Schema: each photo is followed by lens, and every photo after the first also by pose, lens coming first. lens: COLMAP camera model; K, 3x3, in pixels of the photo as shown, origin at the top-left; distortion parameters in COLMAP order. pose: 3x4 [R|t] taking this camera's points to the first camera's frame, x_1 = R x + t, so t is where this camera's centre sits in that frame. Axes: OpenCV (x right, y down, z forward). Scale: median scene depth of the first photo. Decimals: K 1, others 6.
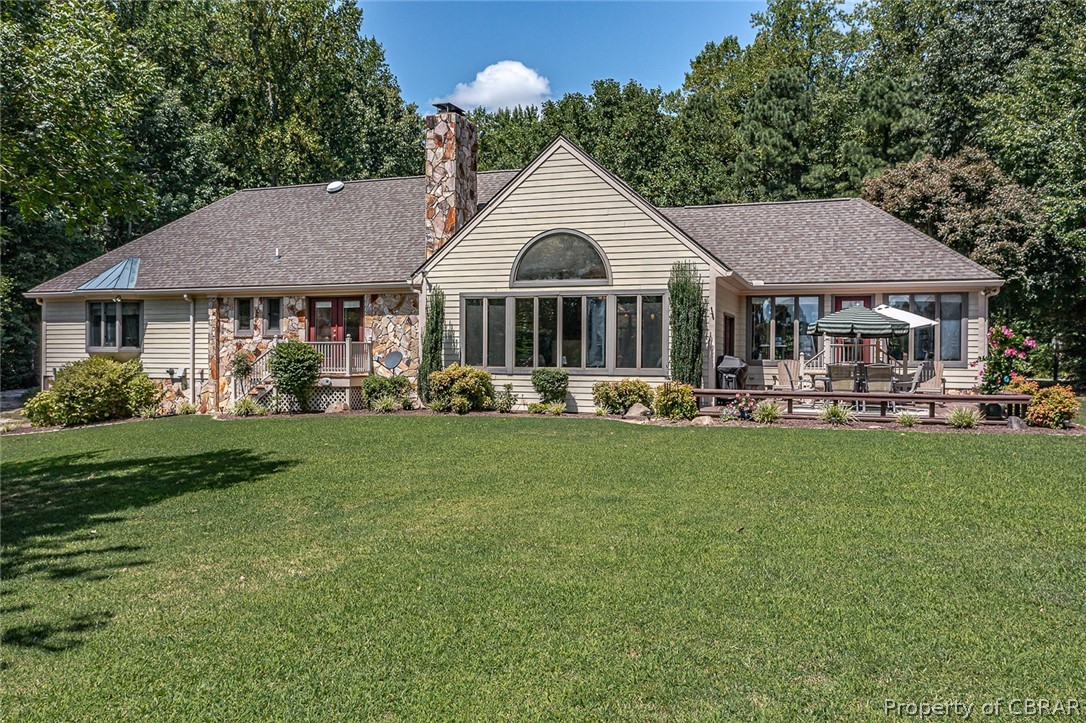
lens RADIAL K [[862.3, 0, 543.4], [0, 862.3, 363.7], [0, 0, 1]] dist [-0.025170, 0.004433]
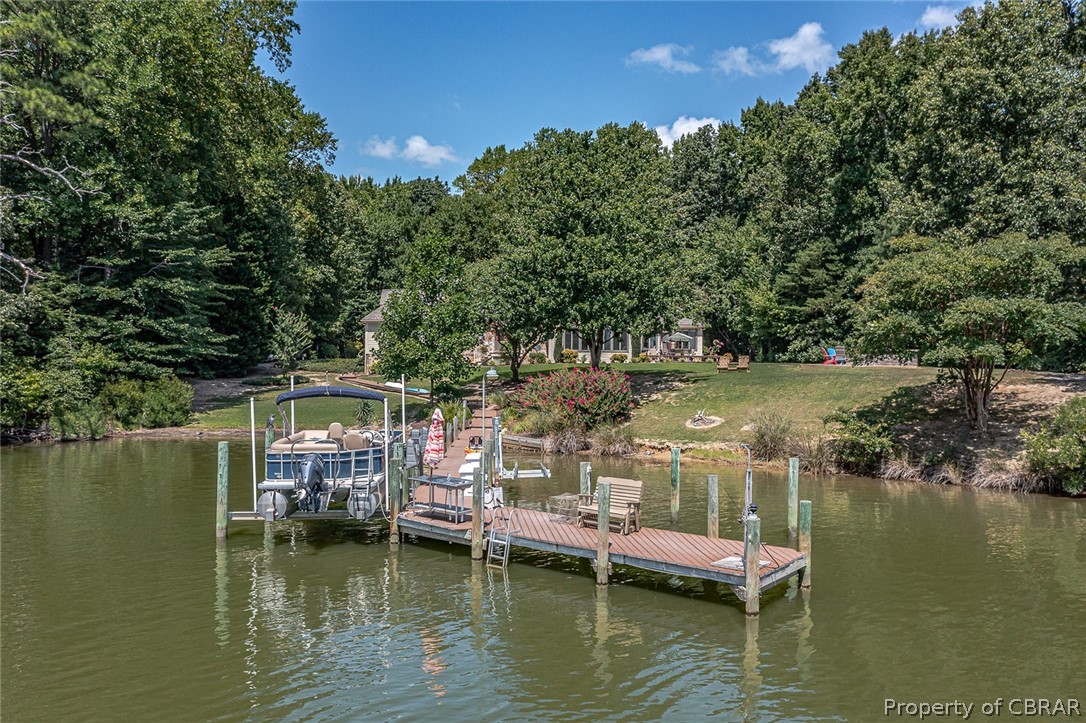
lens RADIAL K [[862.3, 0, 543.2], [0, 862.3, 362.5], [0, 0, 1]] dist [-0.025170, 0.004433]
pose [[0.911096, -0.000950, 0.412193, -1.440275], [0.001277, 0.999999, -0.000517, 0.050190], [-0.412192, 0.000998, 0.911096, -1.823424]]
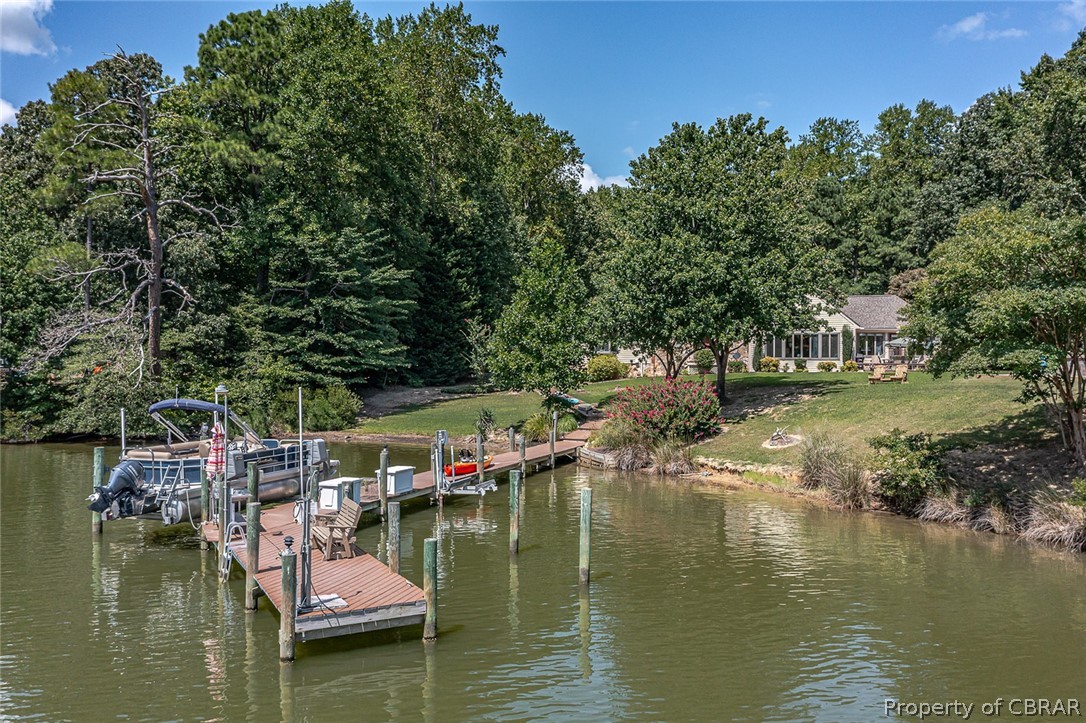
lens RADIAL K [[862.3, 0, 539.4], [0, 862.3, 359.1], [0, 0, 1]] dist [-0.025170, 0.004433]
pose [[0.999881, -0.003357, 0.015089, -0.888463], [0.003561, 0.999902, -0.013505, 0.044404], [-0.015043, 0.013557, 0.999795, -1.883198]]
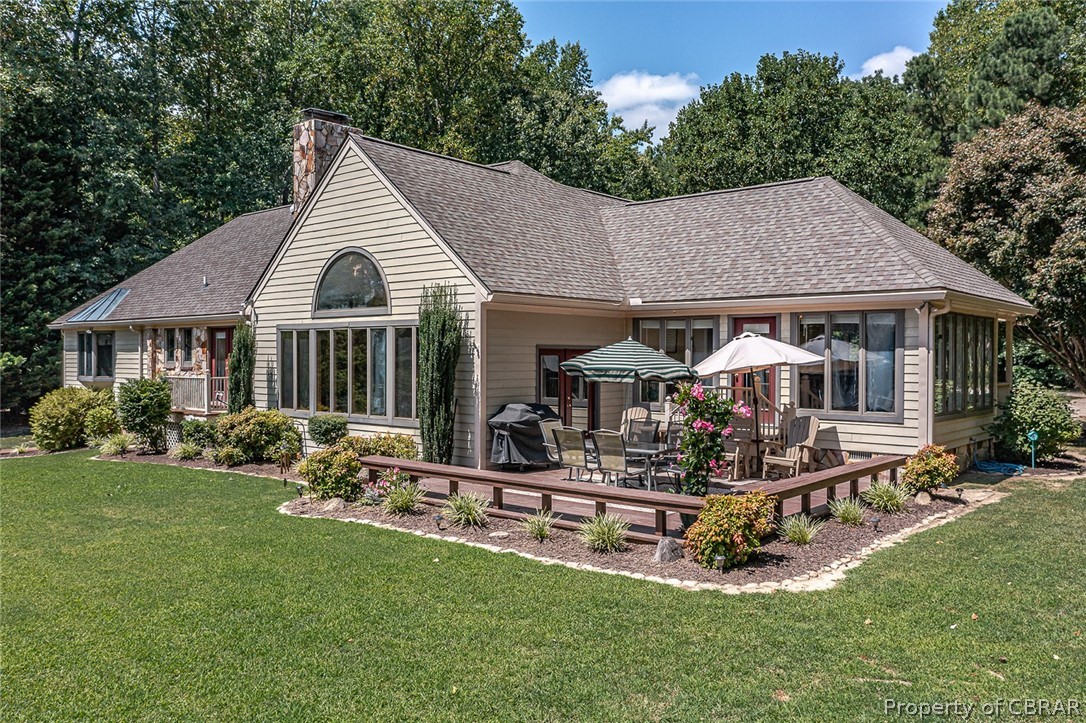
lens RADIAL K [[862.3, 0, 539.1], [0, 862.3, 362.3], [0, 0, 1]] dist [-0.025170, 0.004433]
pose [[0.931859, -0.002414, -0.362812, 0.459017], [0.002076, 0.999997, -0.001322, -0.040910], [0.362814, 0.000479, 0.931861, 0.271545]]
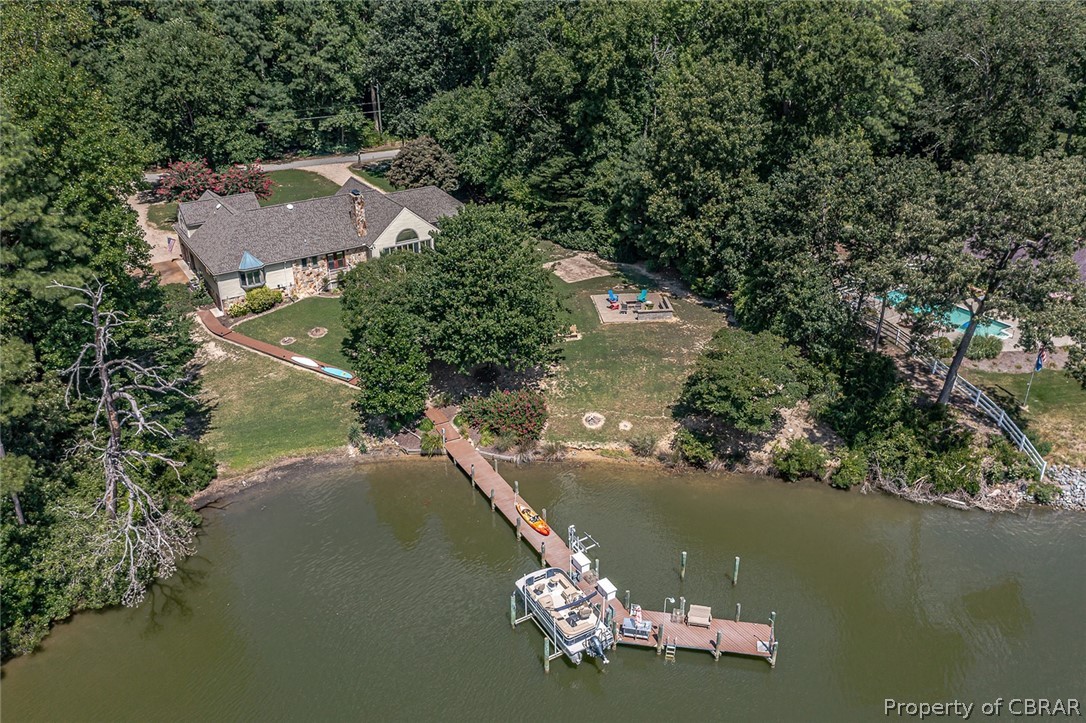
lens RADIAL K [[862.3, 0, 540.0], [0, 862.3, 362.8], [0, 0, 1]] dist [-0.025170, 0.004433]
pose [[0.602524, -0.373846, 0.705127, -2.562605], [0.015451, 0.888804, 0.458027, -1.366597], [-0.797951, -0.265077, 0.541302, -1.788079]]
